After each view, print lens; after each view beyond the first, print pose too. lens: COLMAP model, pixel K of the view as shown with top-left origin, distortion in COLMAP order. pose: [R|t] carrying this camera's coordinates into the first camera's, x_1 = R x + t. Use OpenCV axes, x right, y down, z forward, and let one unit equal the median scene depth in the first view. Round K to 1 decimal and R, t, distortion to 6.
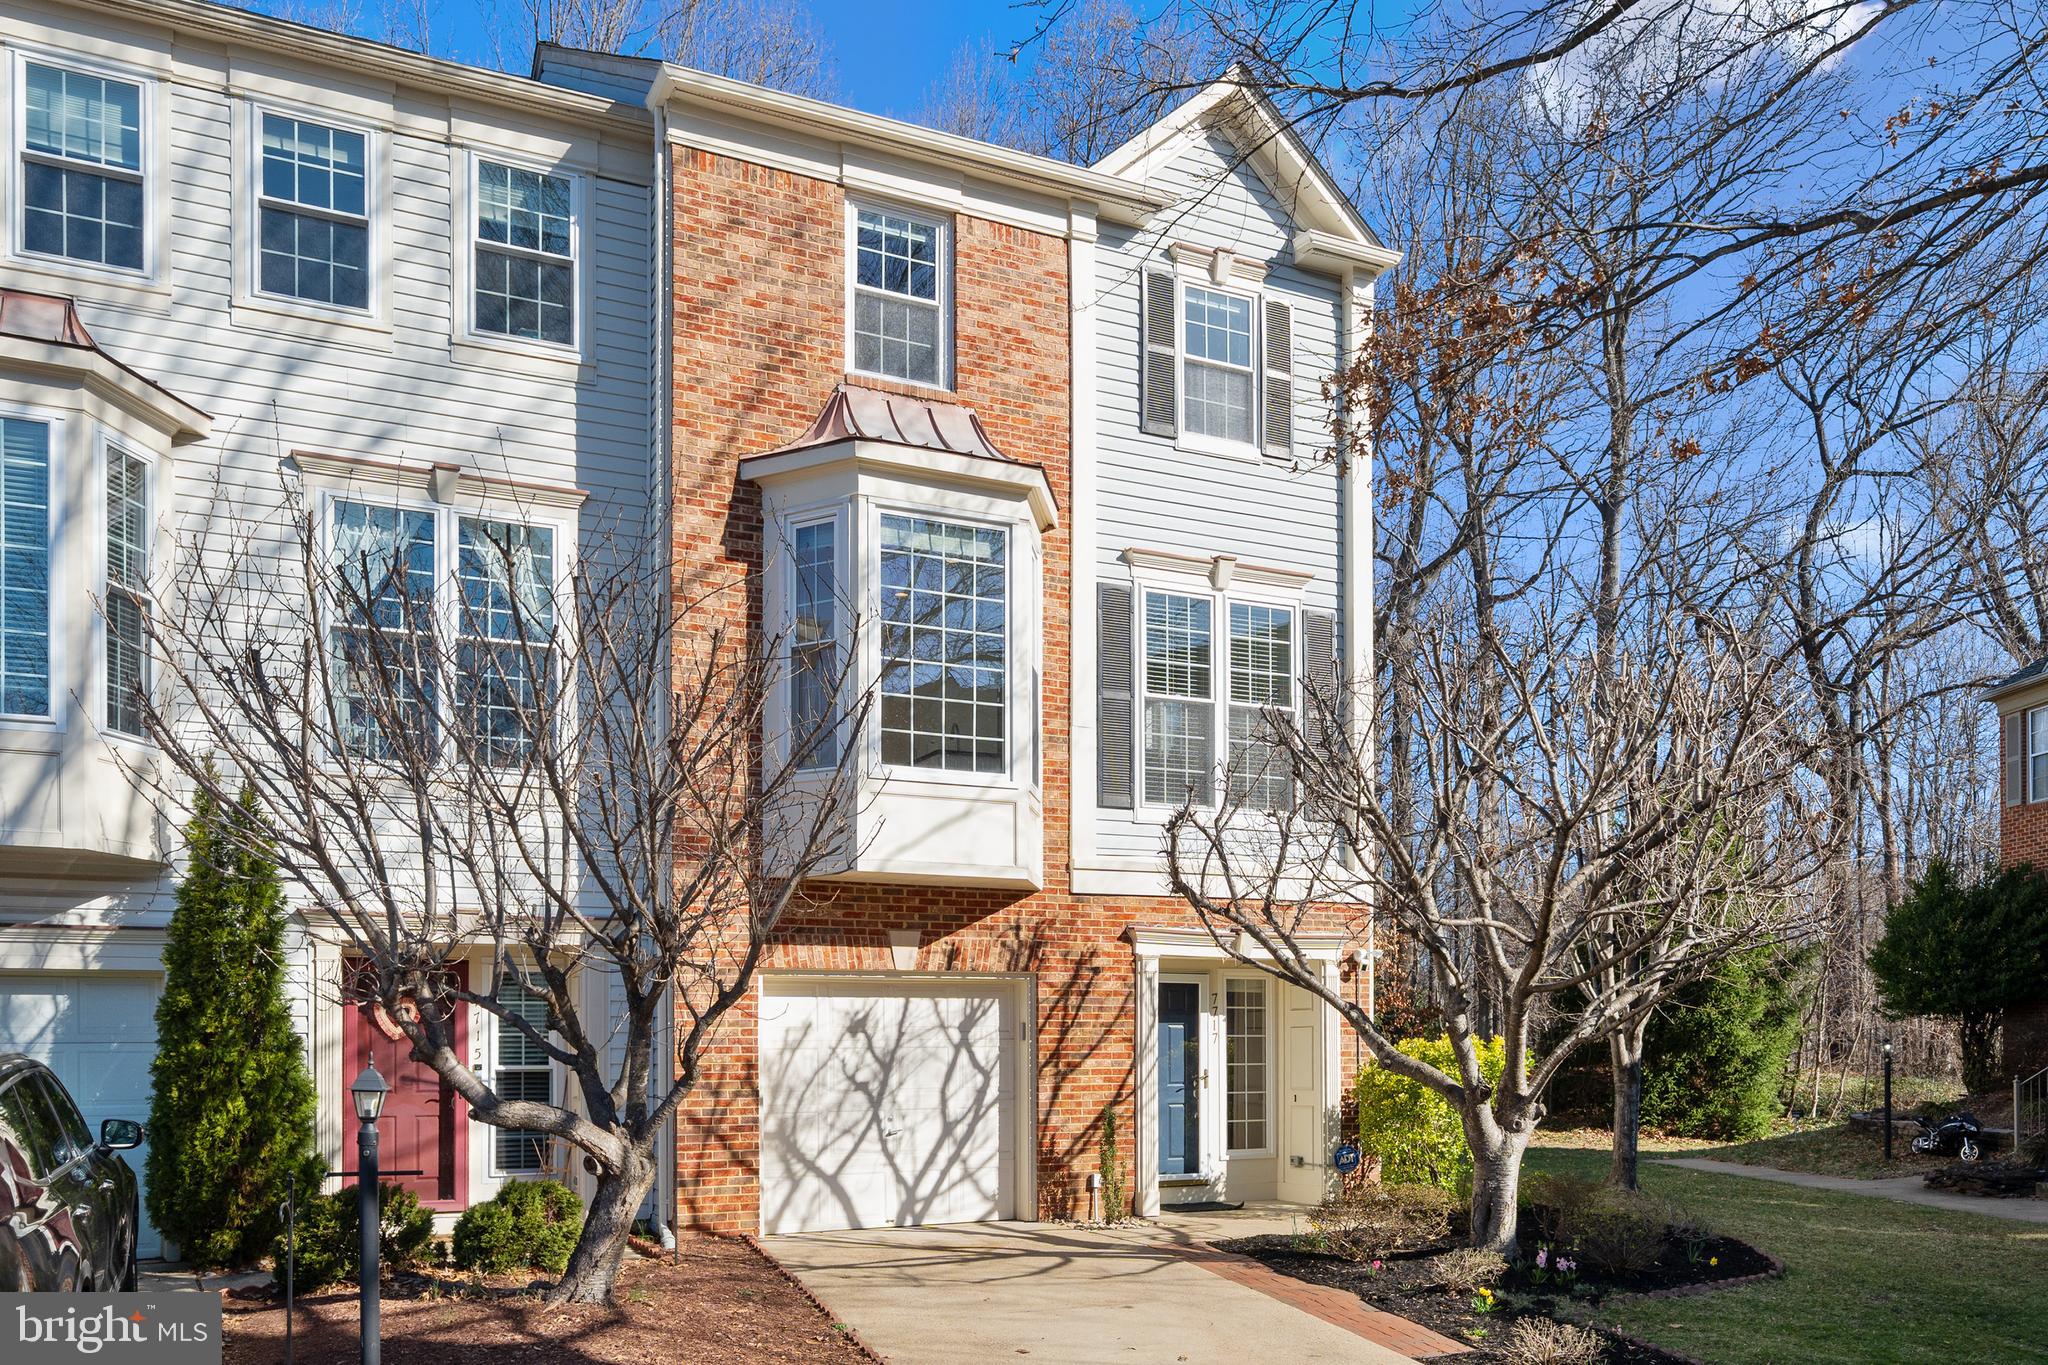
lens RADIAL K [[1833.8, 0, 1023.4], [0, 1833.8, 618.4], [0, 0, 1]] dist [0.004793, 0.002193]
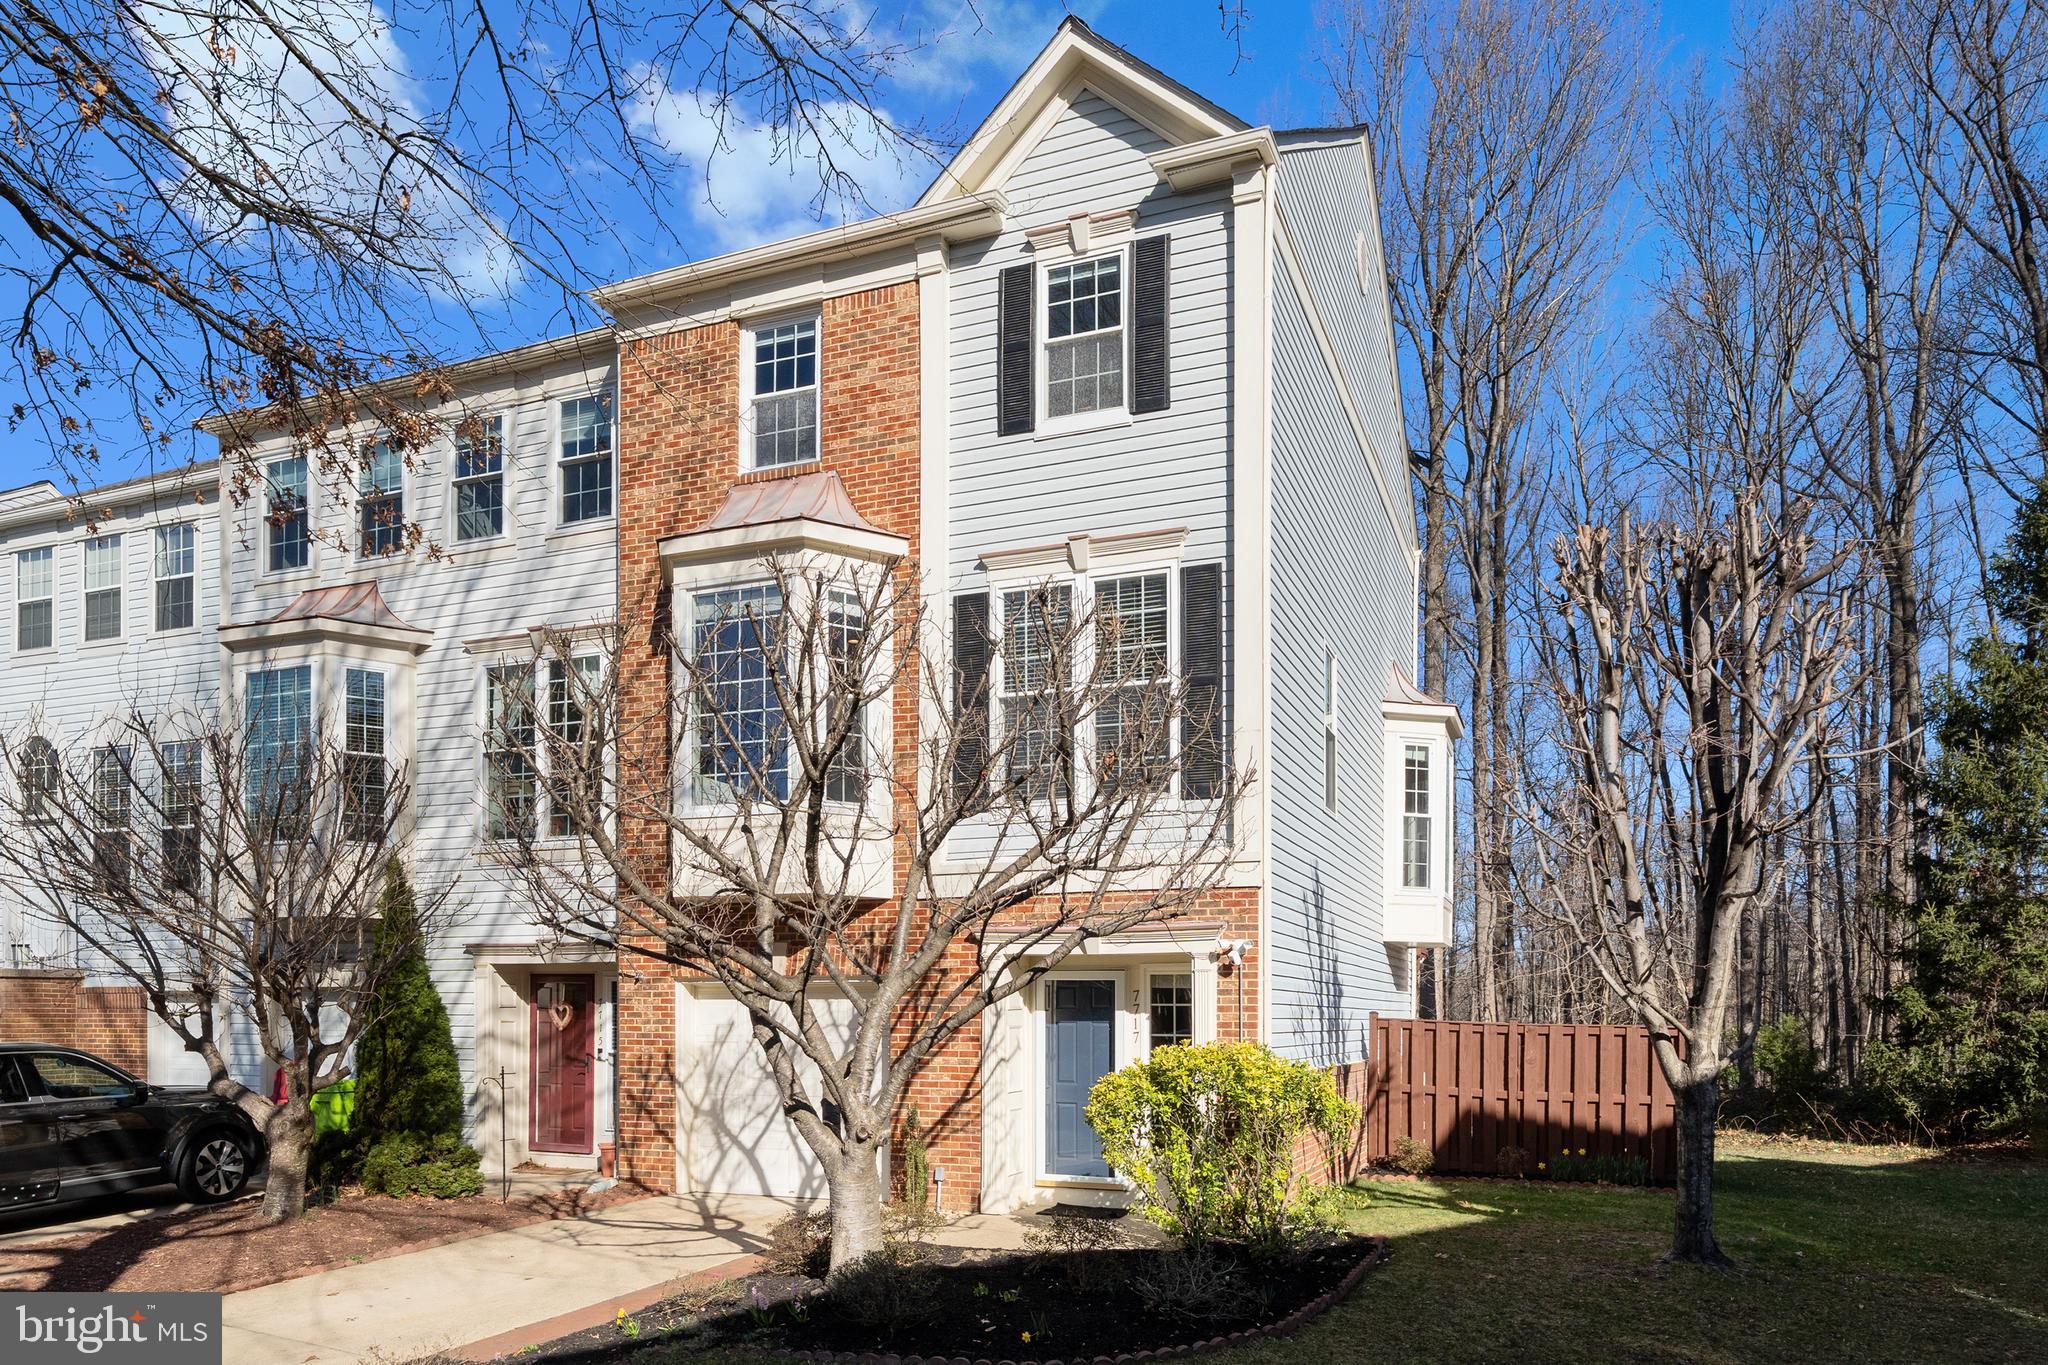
lens RADIAL K [[1574.6, 0, 1024.0], [0, 1574.6, 682.5], [0, 0, 1]] dist [-0.001037, 0.002967]
pose [[0.582381, -0.161531, -0.796706, 0.835816], [0.181000, 0.981223, -0.066634, 0.103287], [0.792510, -0.105397, 0.600683, 0.541162]]
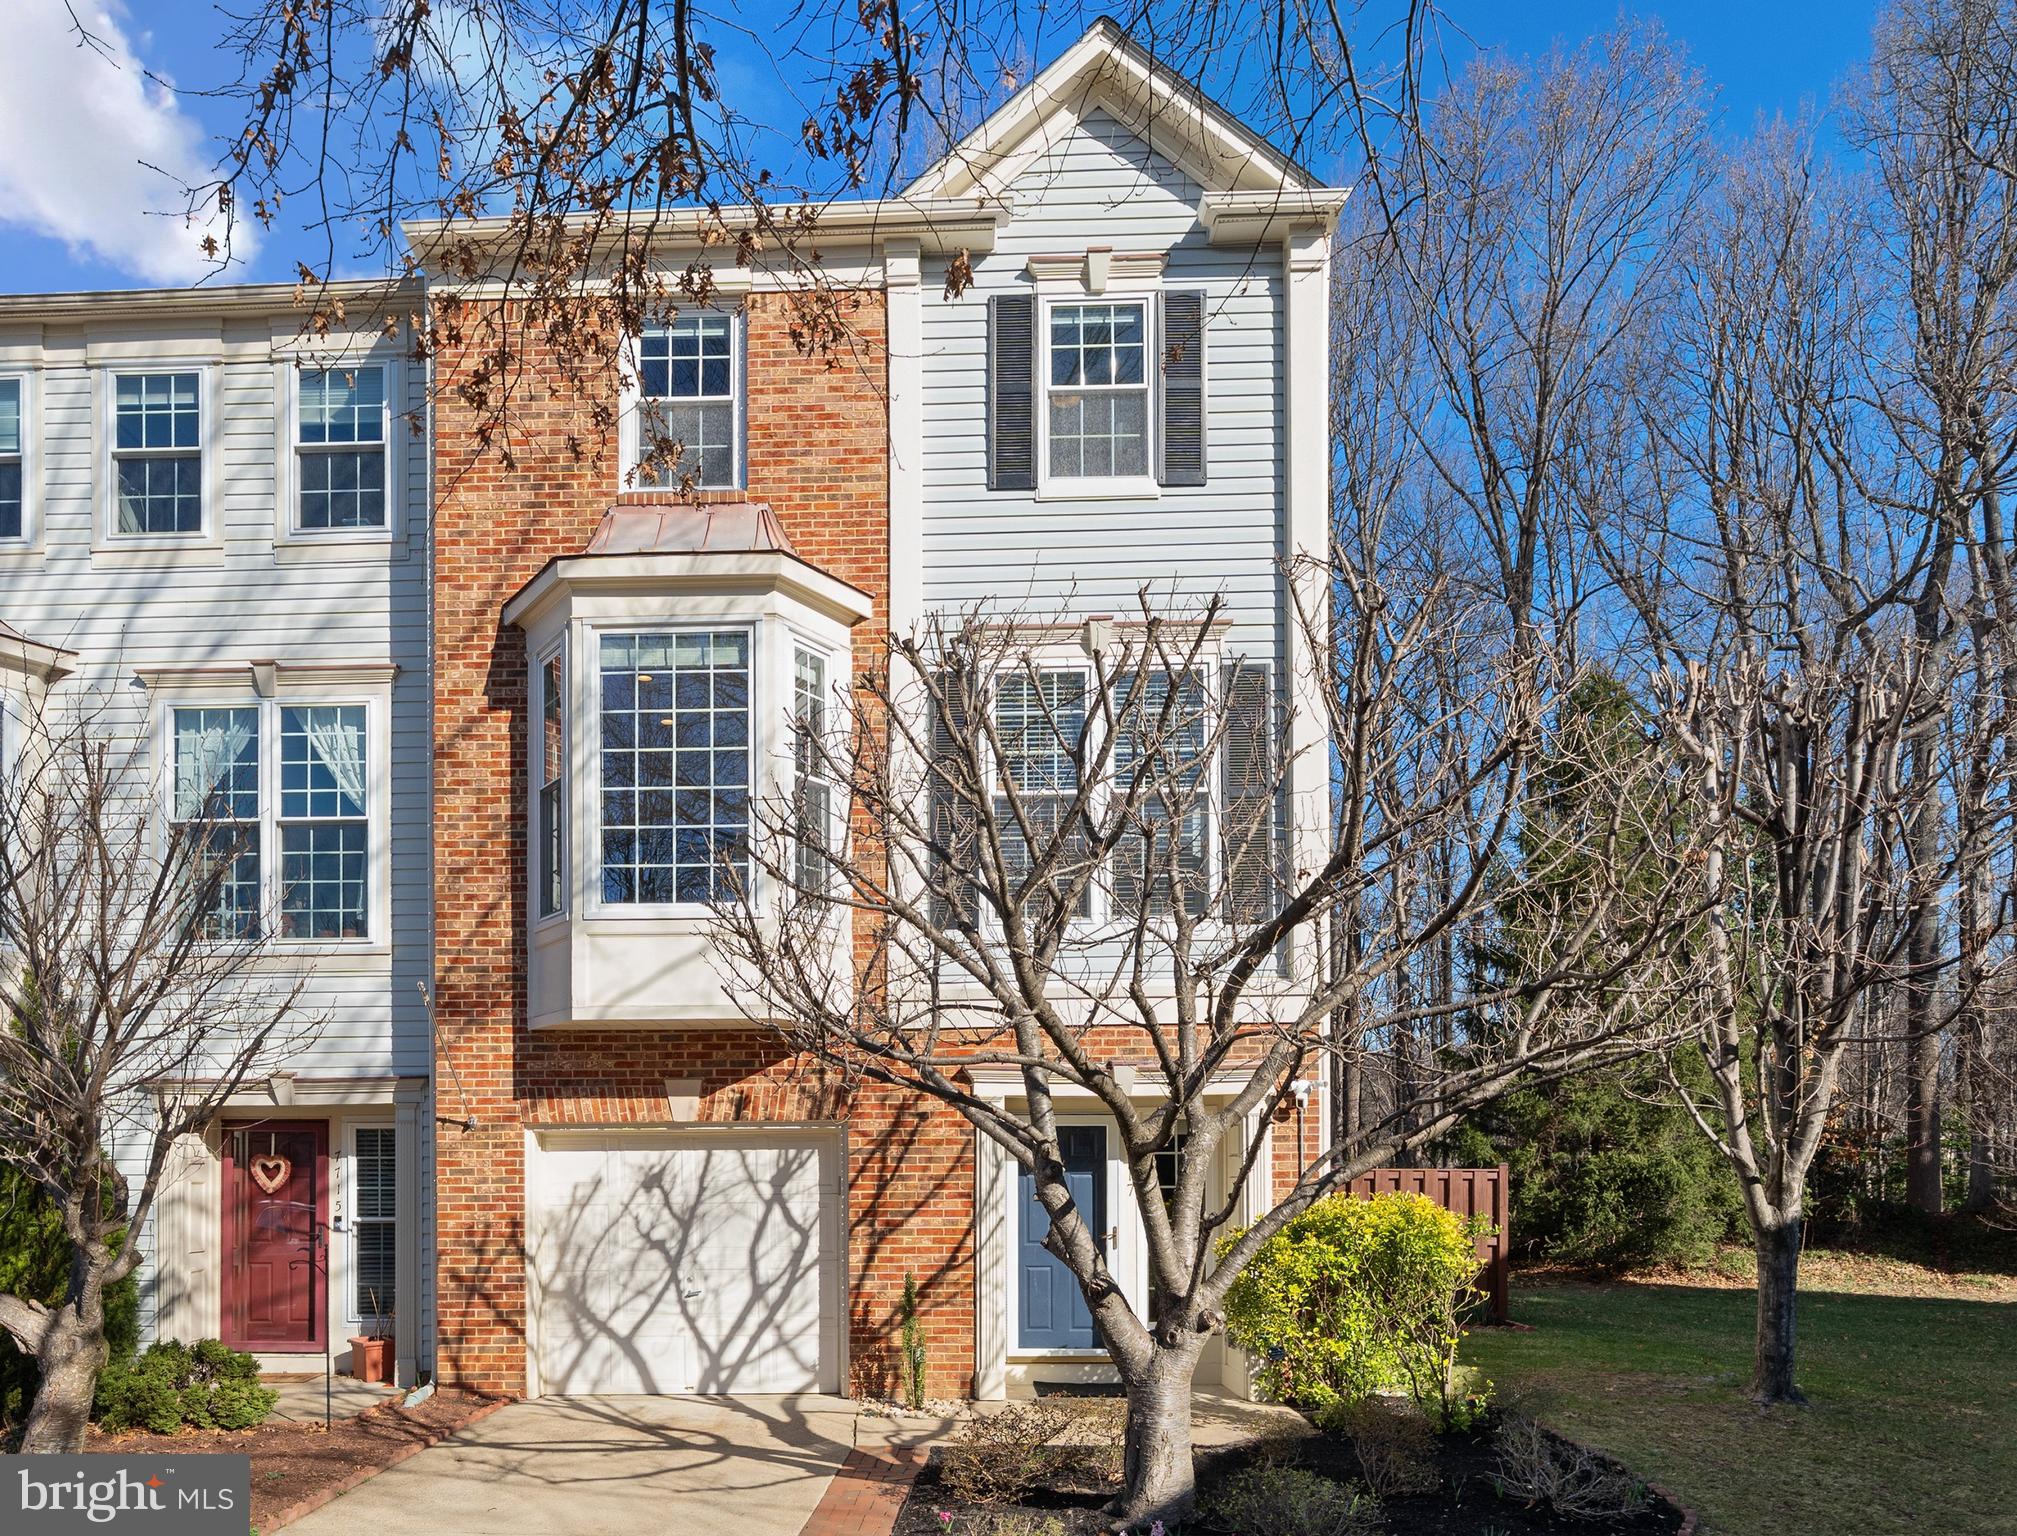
lens RADIAL K [[1550.2, 0, 989.7], [0, 1550.2, 883.2], [0, 0, 1]] dist [-0.001026, -0.002938]
pose [[0.852505, -0.093714, -0.514250, 0.474693], [0.123027, 0.992133, 0.023148, 0.072465], [0.508035, -0.083000, 0.857328, 0.413121]]
